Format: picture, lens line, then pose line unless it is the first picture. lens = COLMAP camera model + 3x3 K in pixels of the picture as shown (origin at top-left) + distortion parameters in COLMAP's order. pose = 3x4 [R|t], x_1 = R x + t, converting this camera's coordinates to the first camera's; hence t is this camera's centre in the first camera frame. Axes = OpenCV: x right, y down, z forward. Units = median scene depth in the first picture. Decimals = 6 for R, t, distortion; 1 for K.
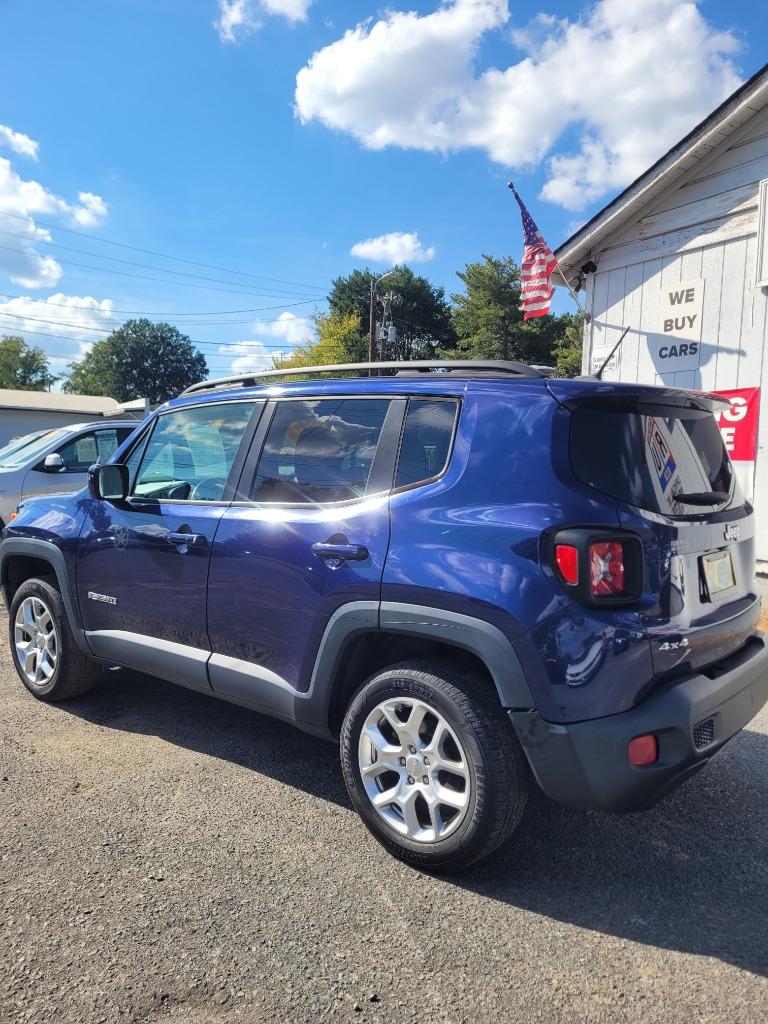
lens RADIAL K [[774.0, 0, 410.6], [0, 774.0, 523.1], [0, 0, 1]] dist [0.048024, -0.031917]
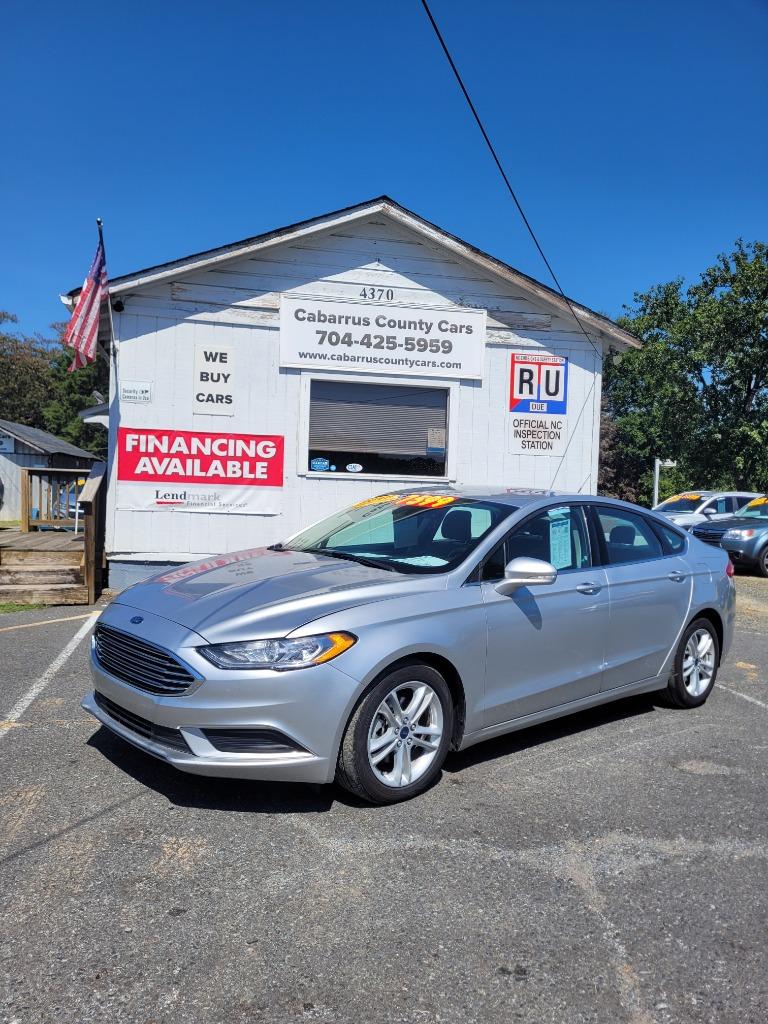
lens RADIAL K [[753.3, 0, 396.1], [0, 753.3, 523.8], [0, 0, 1]] dist [0.048662, -0.035734]
pose [[0.373105, -0.042263, 0.926826, -0.697632], [0.039075, 0.998791, 0.029814, -0.040634], [-0.926966, 0.025092, 0.374306, 0.260870]]
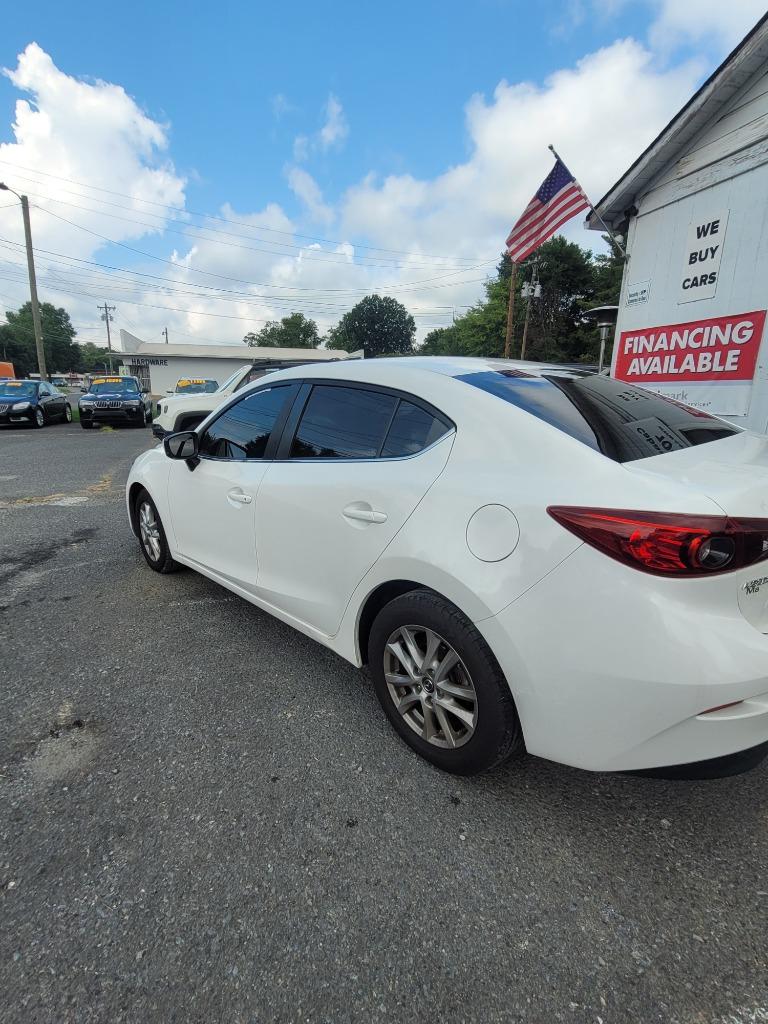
lens RADIAL K [[521.4, 0, 371.7], [0, 521.4, 526.3], [0, 0, 1]] dist [0.007959, -0.005775]
pose [[0.942669, 0.069106, -0.326495, 0.165417], [-0.012162, 0.984789, 0.173328, 0.003859], [0.333507, -0.159420, 0.929171, 0.076977]]
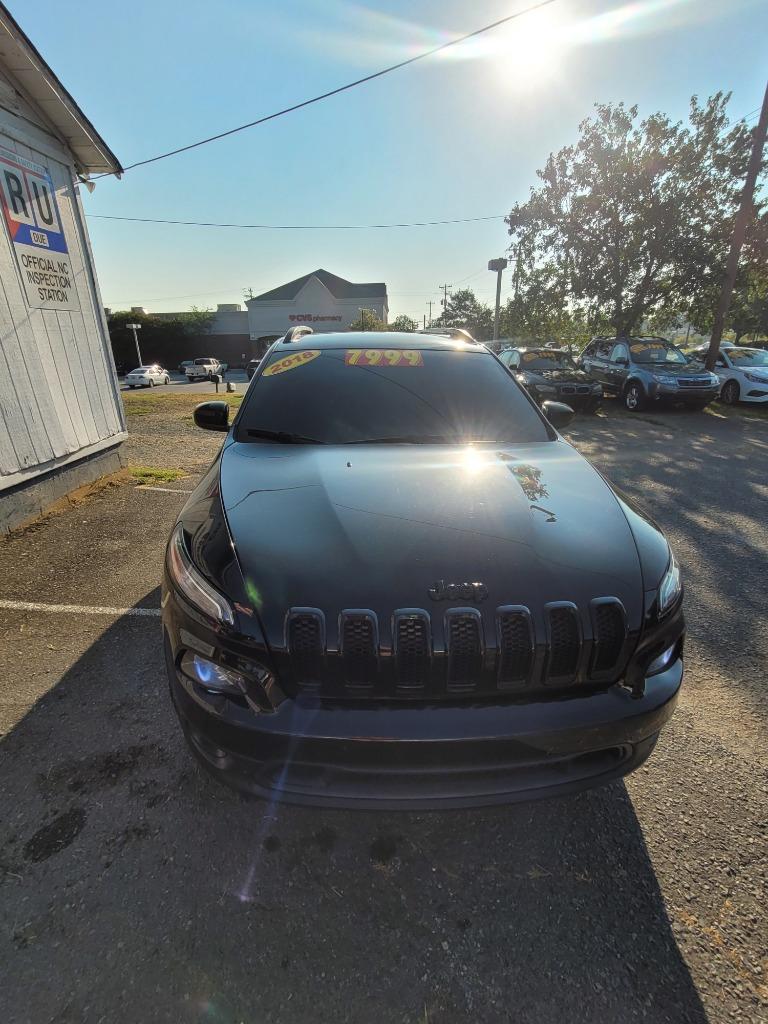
lens RADIAL K [[485.4, 0, 366.5], [0, 485.4, 513.4], [0, 0, 1]] dist [-0.002352, 0.003775]
pose [[-0.813631, -0.206796, 0.543360, -0.110236], [0.043004, 0.910634, 0.410970, -0.114120], [-0.579789, 0.357745, -0.732027, 0.872716]]
